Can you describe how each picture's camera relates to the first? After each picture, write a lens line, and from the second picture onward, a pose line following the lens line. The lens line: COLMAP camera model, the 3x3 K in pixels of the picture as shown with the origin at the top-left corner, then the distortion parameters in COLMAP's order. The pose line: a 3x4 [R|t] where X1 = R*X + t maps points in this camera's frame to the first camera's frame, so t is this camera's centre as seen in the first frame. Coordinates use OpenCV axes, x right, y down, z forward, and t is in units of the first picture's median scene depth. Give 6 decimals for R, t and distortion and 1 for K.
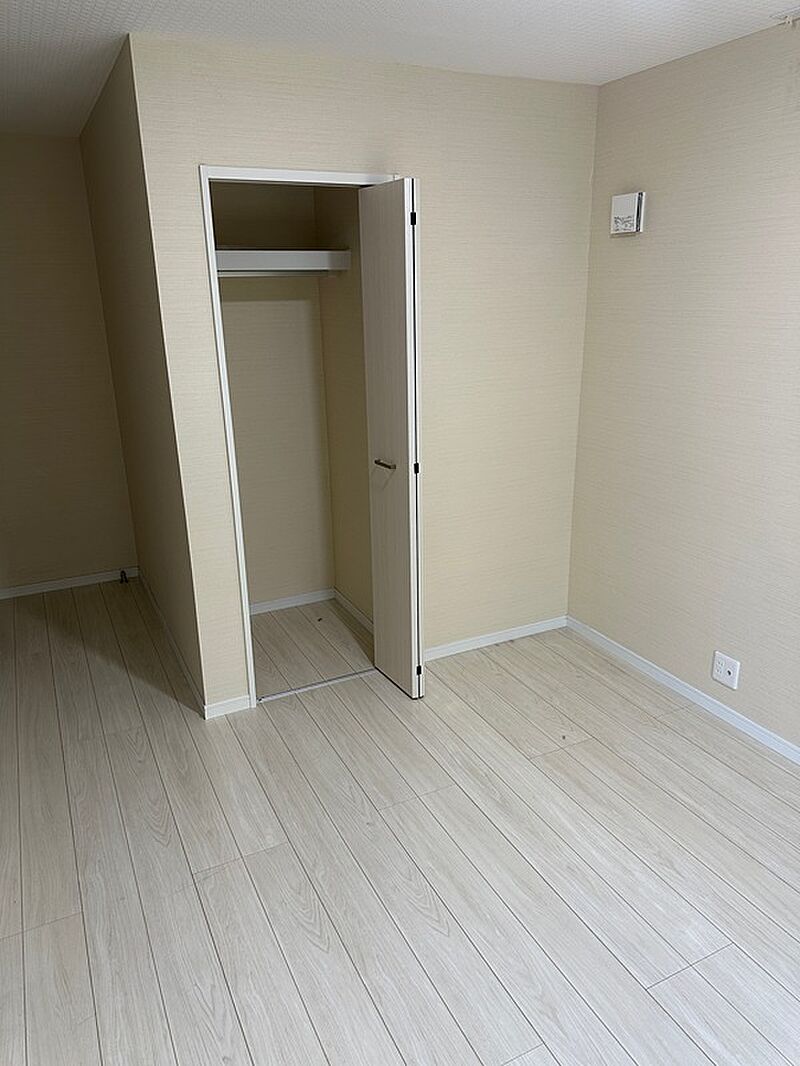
lens RADIAL K [[751.9, 0, 400.1], [0, 751.9, 533.3], [0, 0, 1]] dist [0.020978, -0.015138]
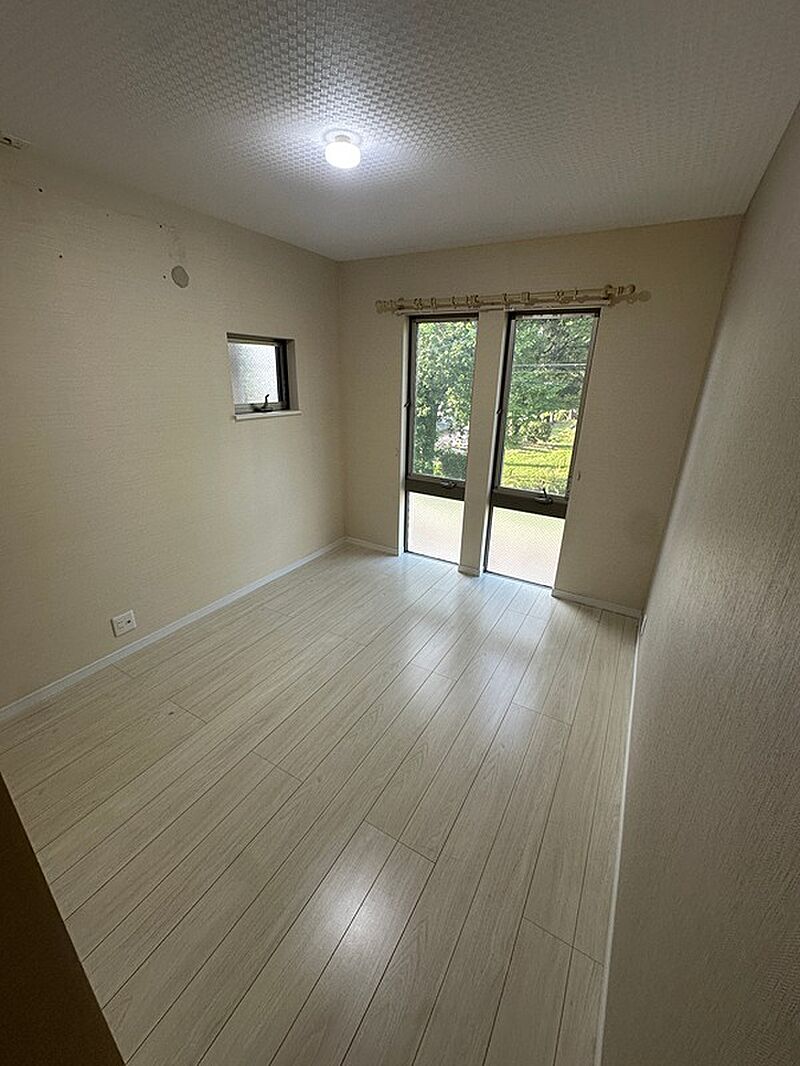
lens RADIAL K [[429.9, 0, 398.5], [0, 429.9, 533.0], [0, 0, 1]] dist [-0.002160, -0.000177]
pose [[-0.549246, -0.293058, 0.782589, -0.618783], [0.250263, 0.835825, 0.488635, -0.319808], [-0.797306, 0.464234, -0.385732, 1.070955]]
